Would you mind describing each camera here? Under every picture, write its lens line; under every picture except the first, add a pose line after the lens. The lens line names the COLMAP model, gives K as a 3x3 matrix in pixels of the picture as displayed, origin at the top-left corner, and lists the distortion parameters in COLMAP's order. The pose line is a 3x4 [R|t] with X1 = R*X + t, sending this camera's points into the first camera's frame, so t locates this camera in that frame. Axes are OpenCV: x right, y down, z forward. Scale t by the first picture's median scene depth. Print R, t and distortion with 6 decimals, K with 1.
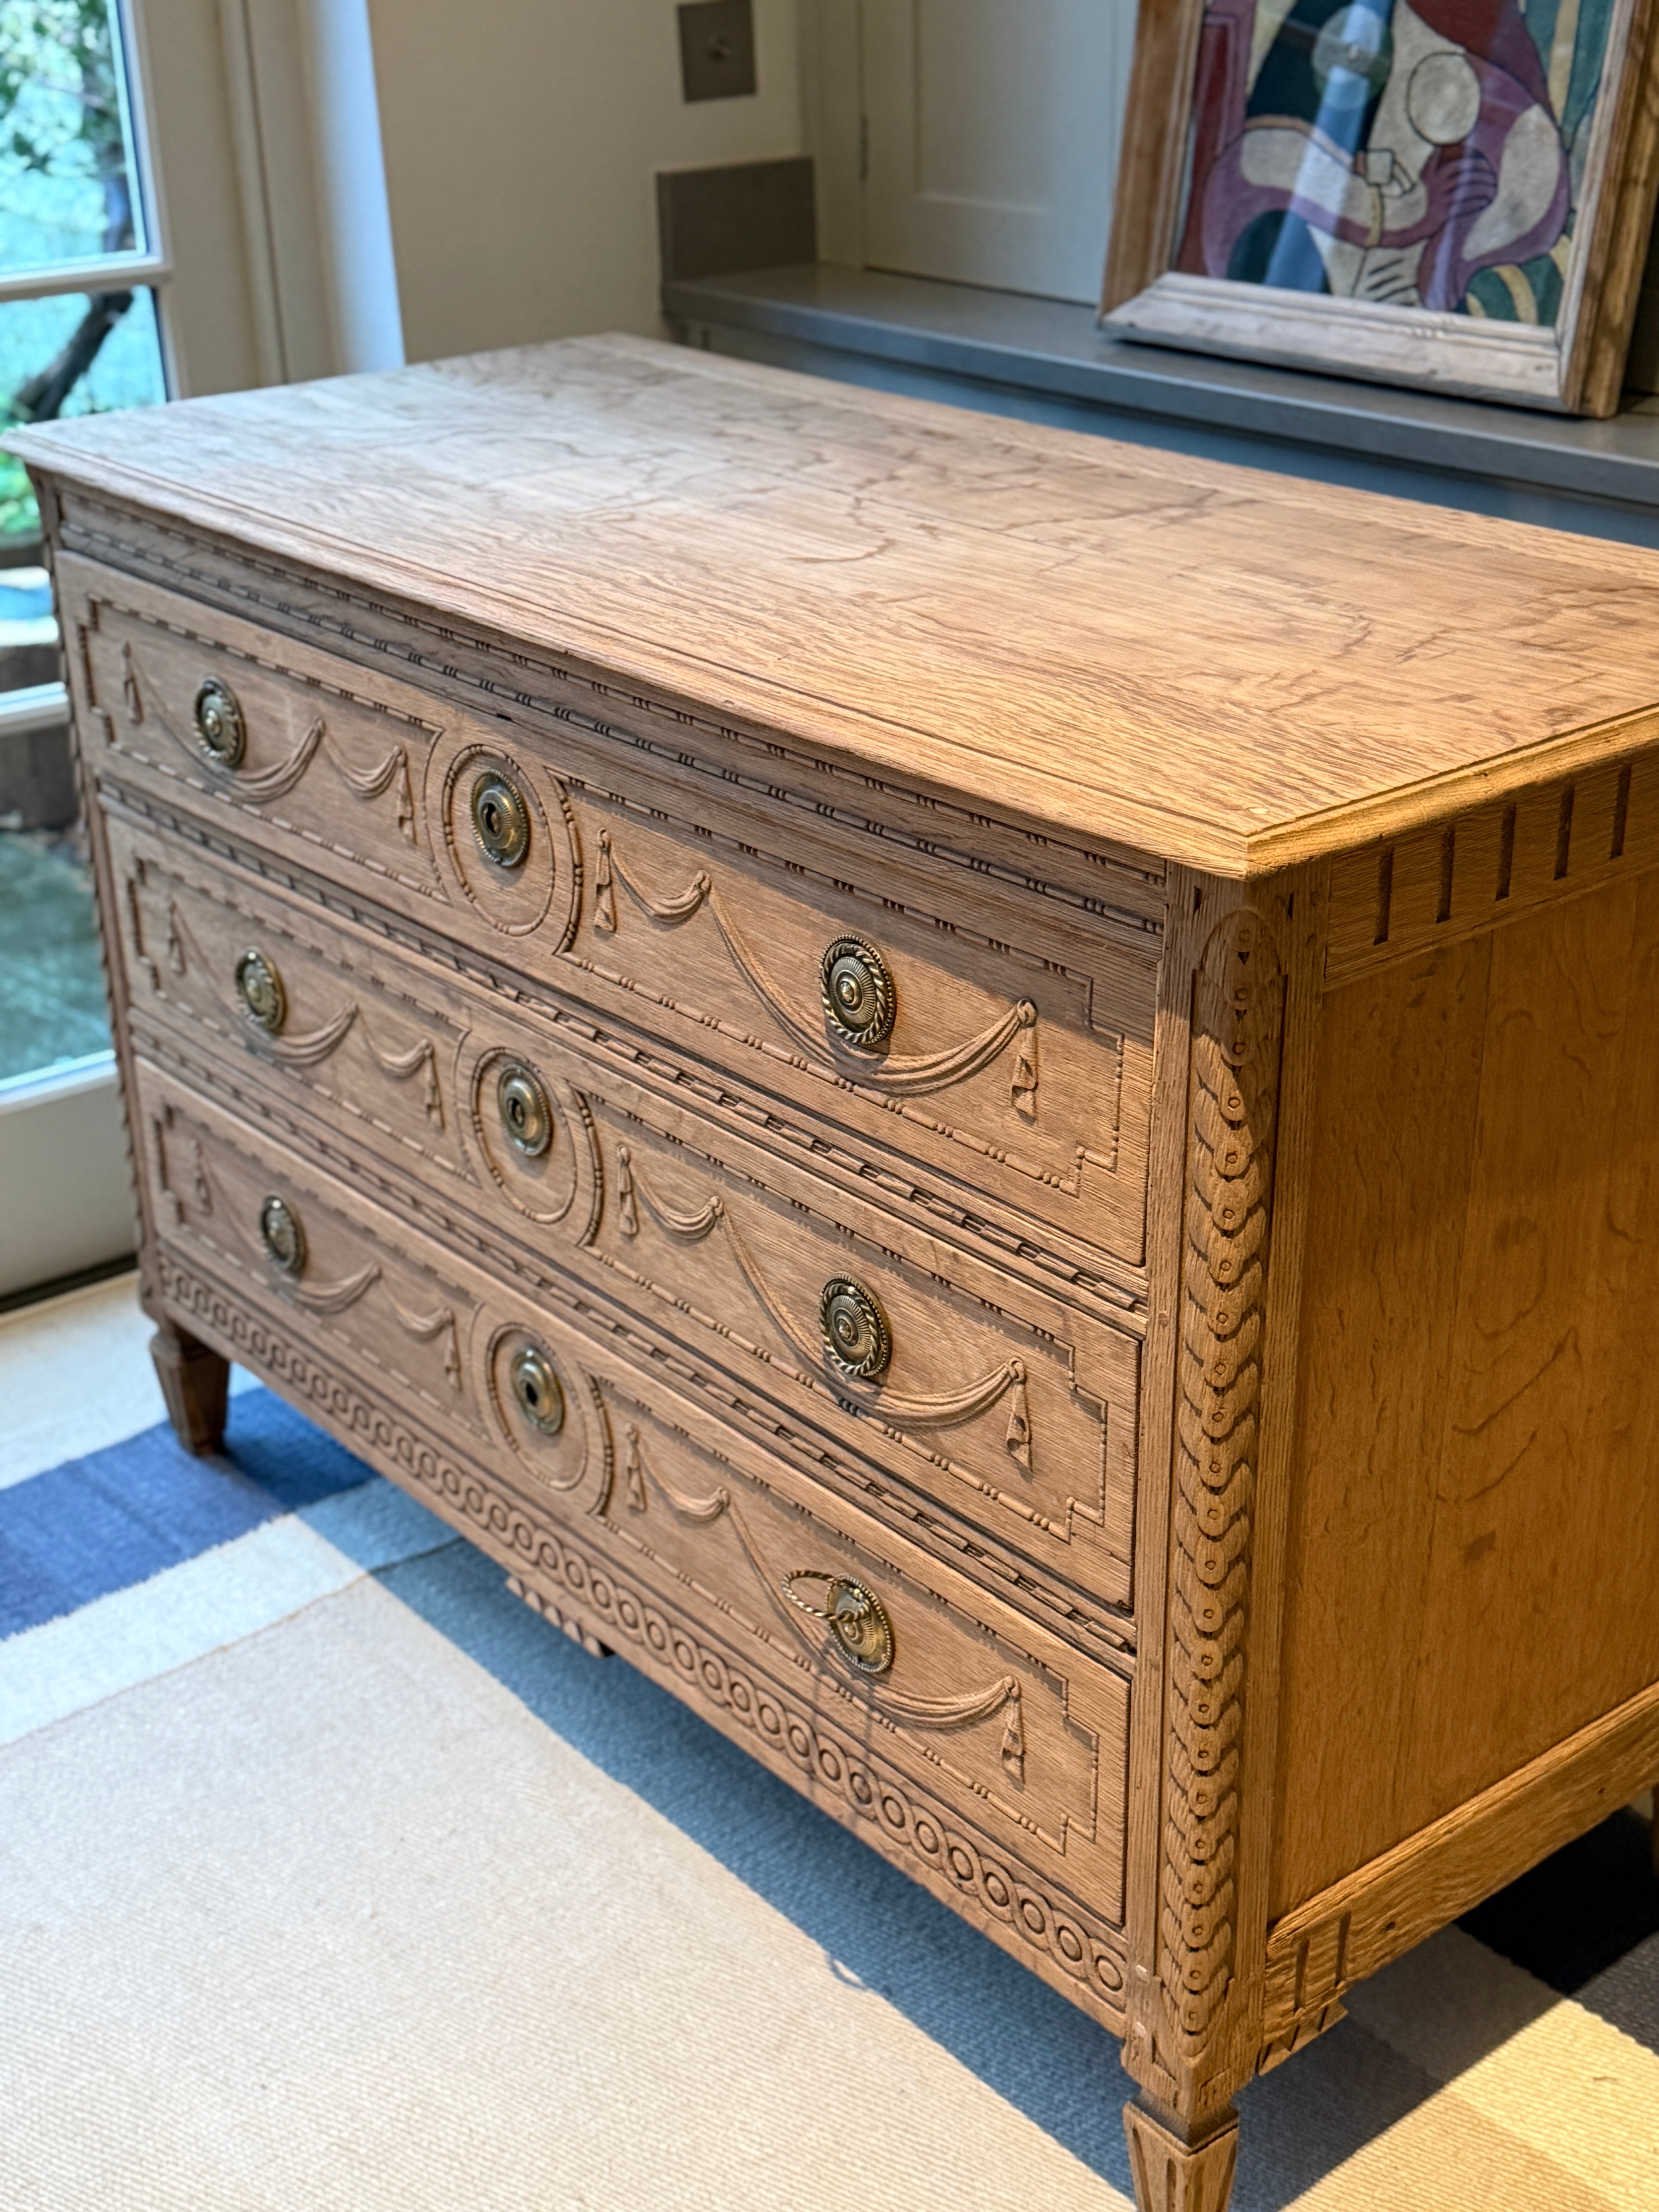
lens RADIAL K [[2914.9, 0, 829.5], [0, 2914.9, 1106.0], [0, 0, 1]] dist [0.168870, -0.328091]
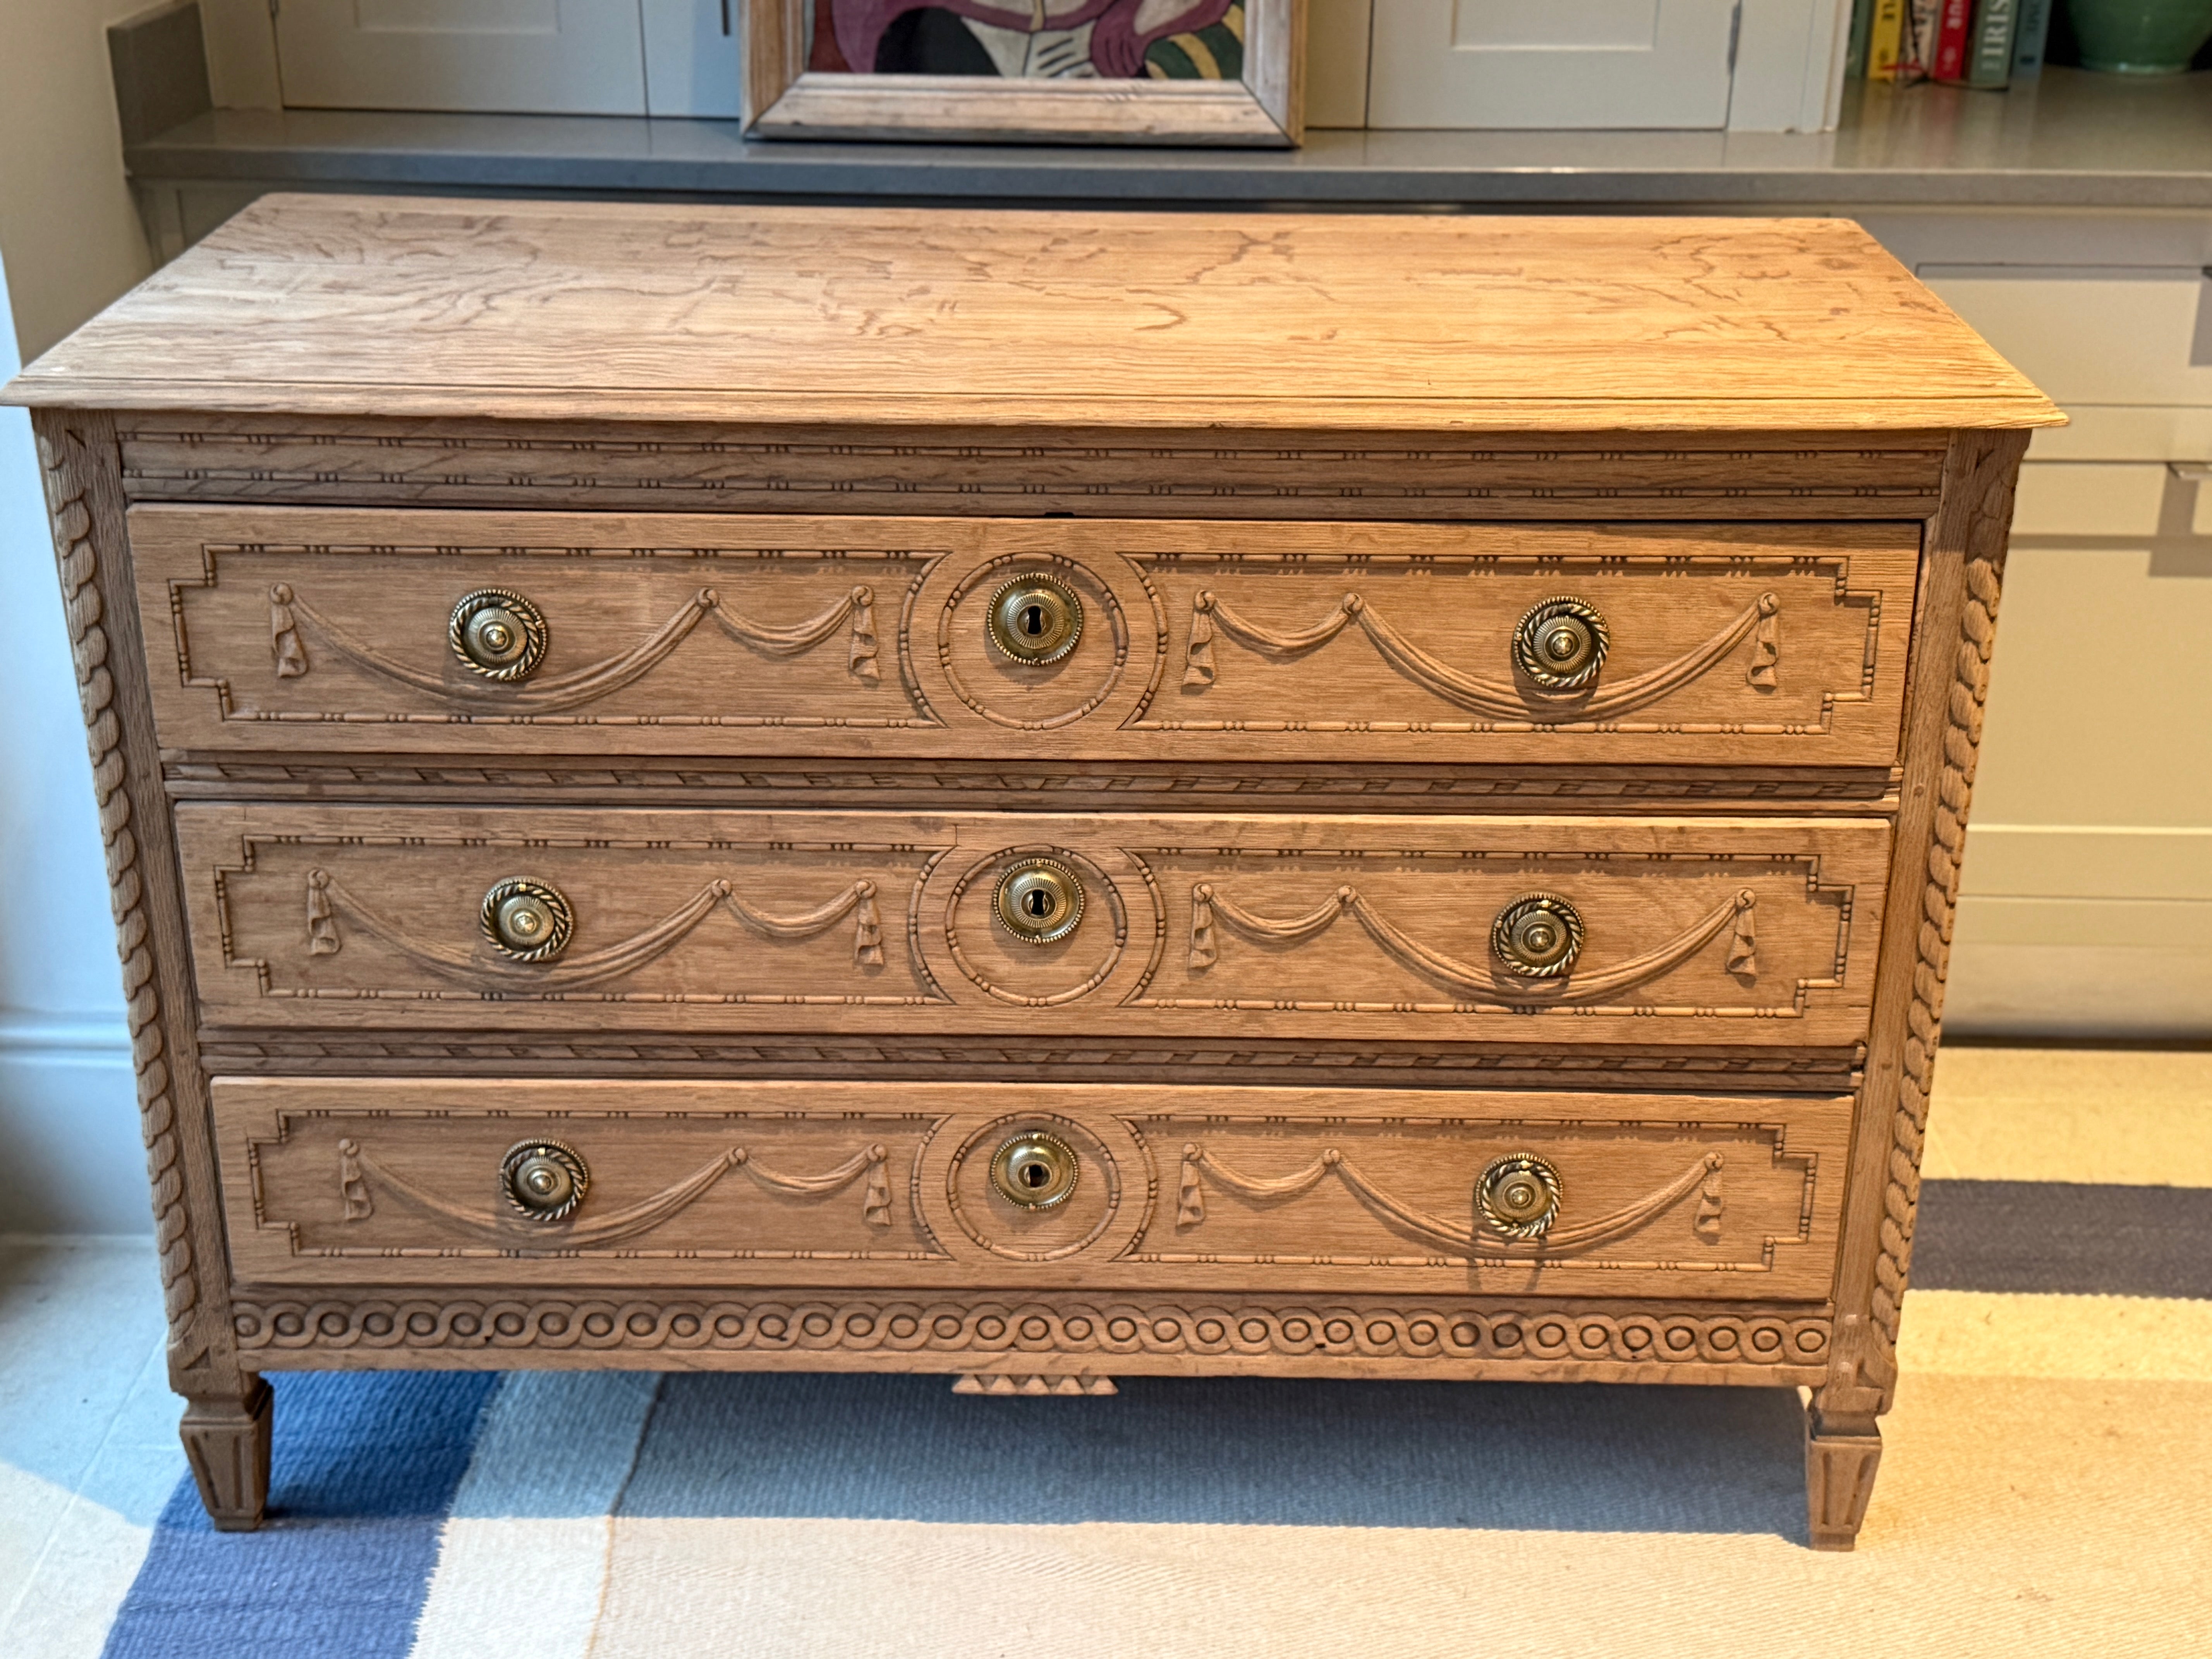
lens RADIAL K [[2826.7, 0, 1153.4], [0, 2826.7, 828.1], [0, 0, 1]] dist [0.159684, -0.296182]
pose [[0.644170, -0.283878, 0.710252, -0.831411], [0.295755, 0.948795, 0.110982, -0.128856], [-0.705389, 0.138569, 0.695144, 0.285766]]
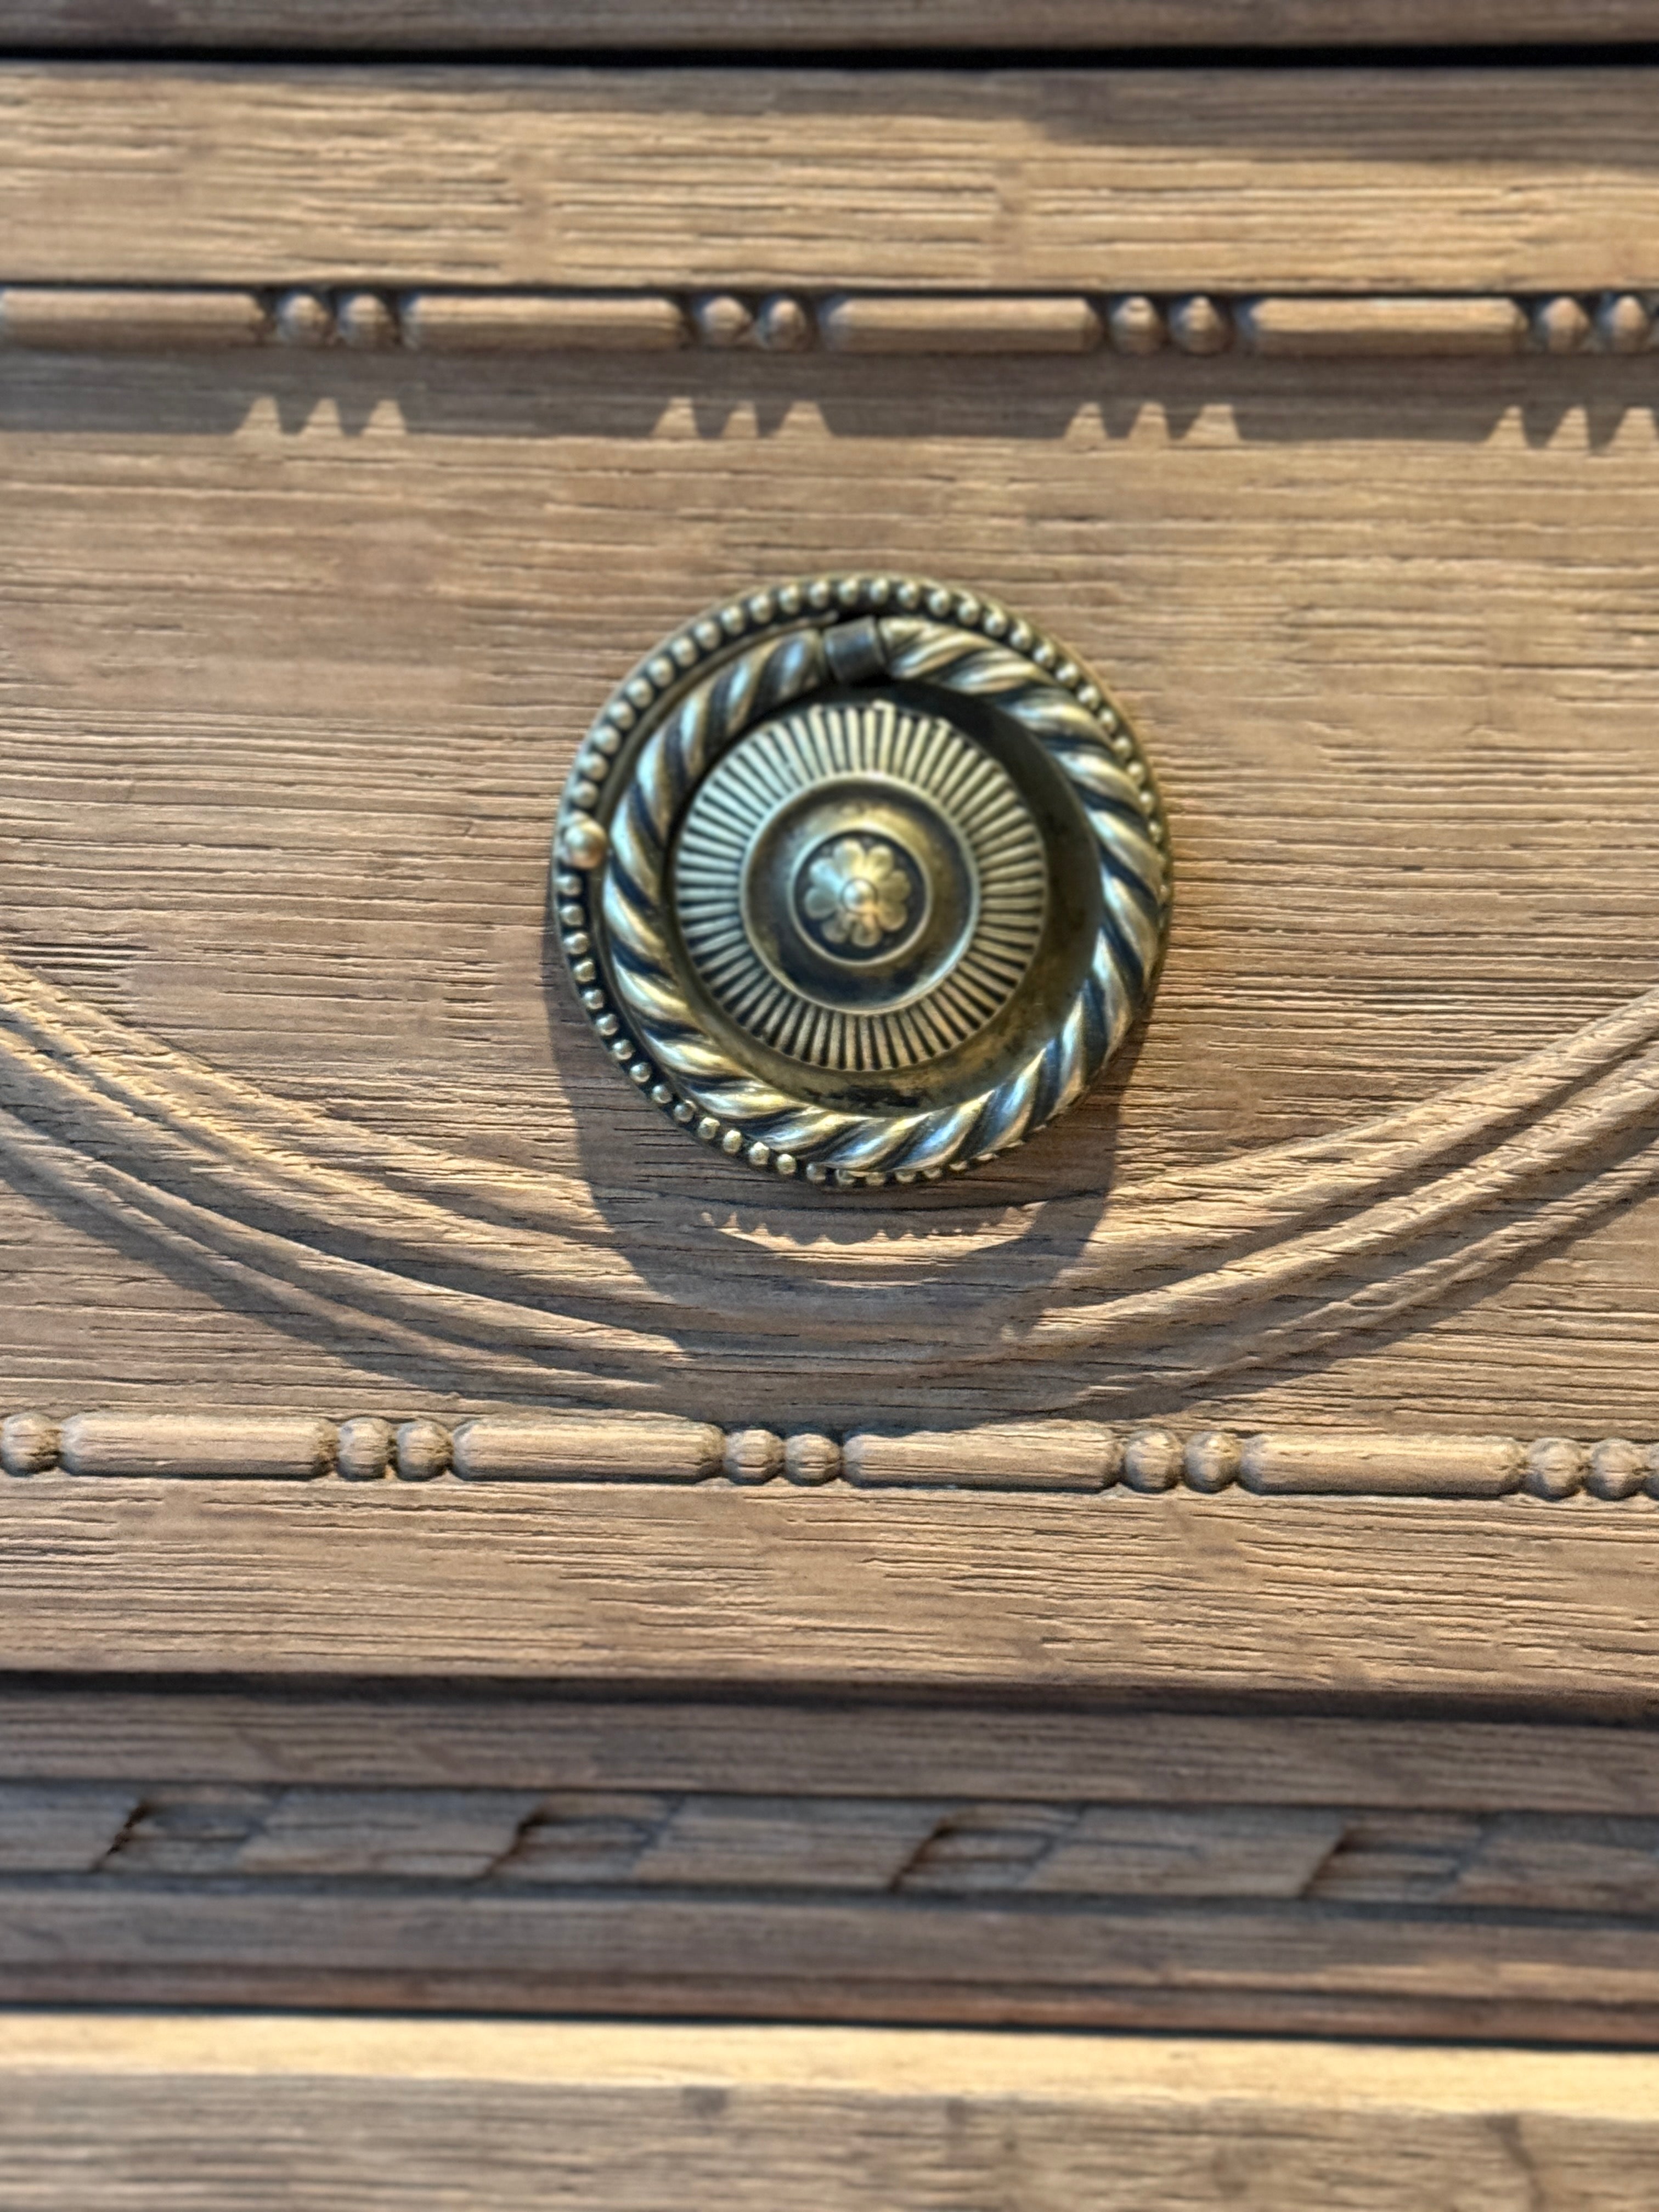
lens RADIAL K [[3846.4, 0, 831.2], [0, 3846.4, 1074.3], [0, 0, 1]] dist [0.189966, -0.100180]
pose [[0.680006, -0.126768, 0.722165, -0.149356], [0.286985, 0.952376, -0.103052, -0.003734], [-0.674709, 0.277326, 0.684002, 0.740377]]
